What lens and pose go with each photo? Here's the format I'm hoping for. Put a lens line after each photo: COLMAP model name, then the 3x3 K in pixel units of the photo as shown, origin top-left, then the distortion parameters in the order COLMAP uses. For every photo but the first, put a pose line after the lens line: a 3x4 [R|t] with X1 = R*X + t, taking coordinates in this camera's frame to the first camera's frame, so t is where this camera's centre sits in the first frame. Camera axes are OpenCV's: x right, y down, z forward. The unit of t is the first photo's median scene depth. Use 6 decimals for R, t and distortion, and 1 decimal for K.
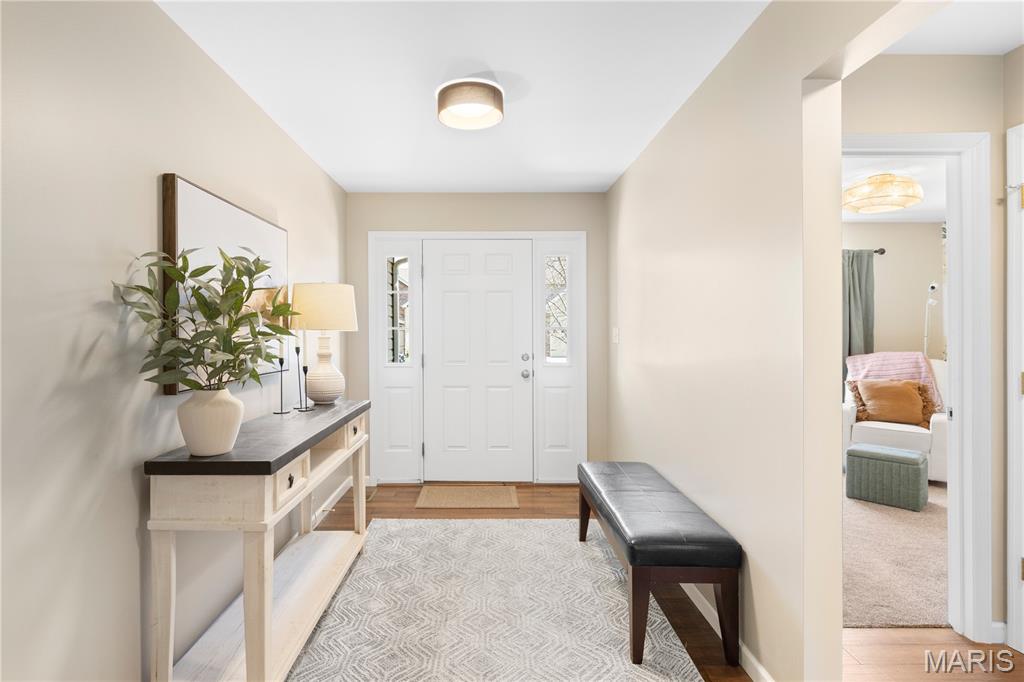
lens RADIAL K [[508.2, 0, 481.5], [0, 508.2, 332.5], [0, 0, 1]] dist [-0.003059, 0.000373]
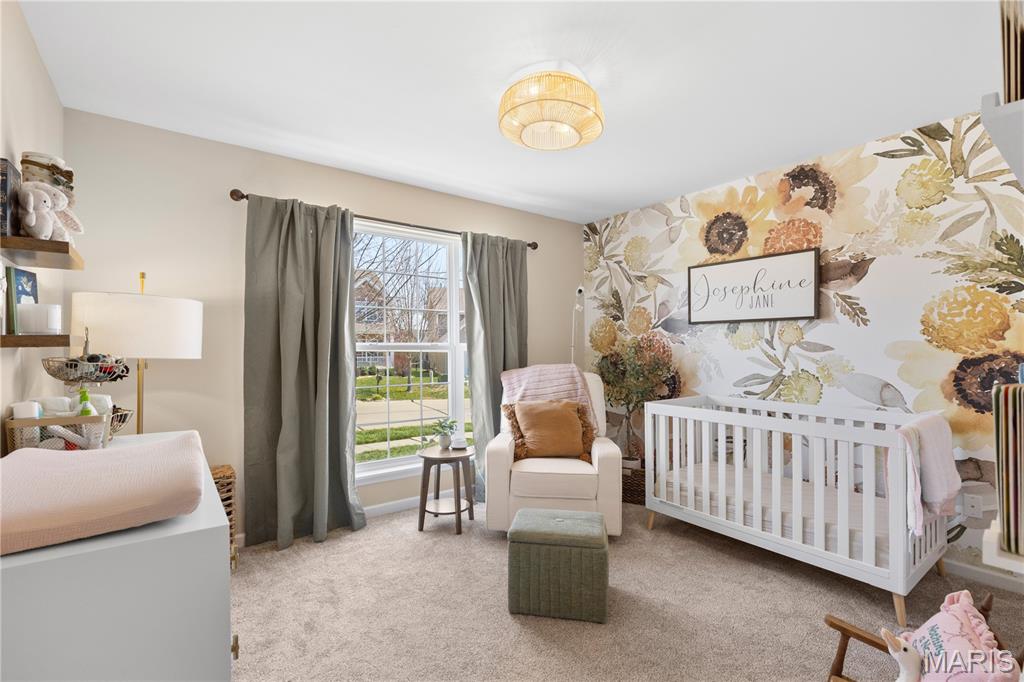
lens RADIAL K [[464.7, 0, 511.2], [0, 464.7, 346.1], [0, 0, 1]] dist [-0.001903, 0.000345]
pose [[0.788828, 0.006267, 0.614582, 0.321430], [0.004435, 0.999864, -0.015888, 0.021013], [-0.614598, 0.015259, 0.788693, 0.470052]]
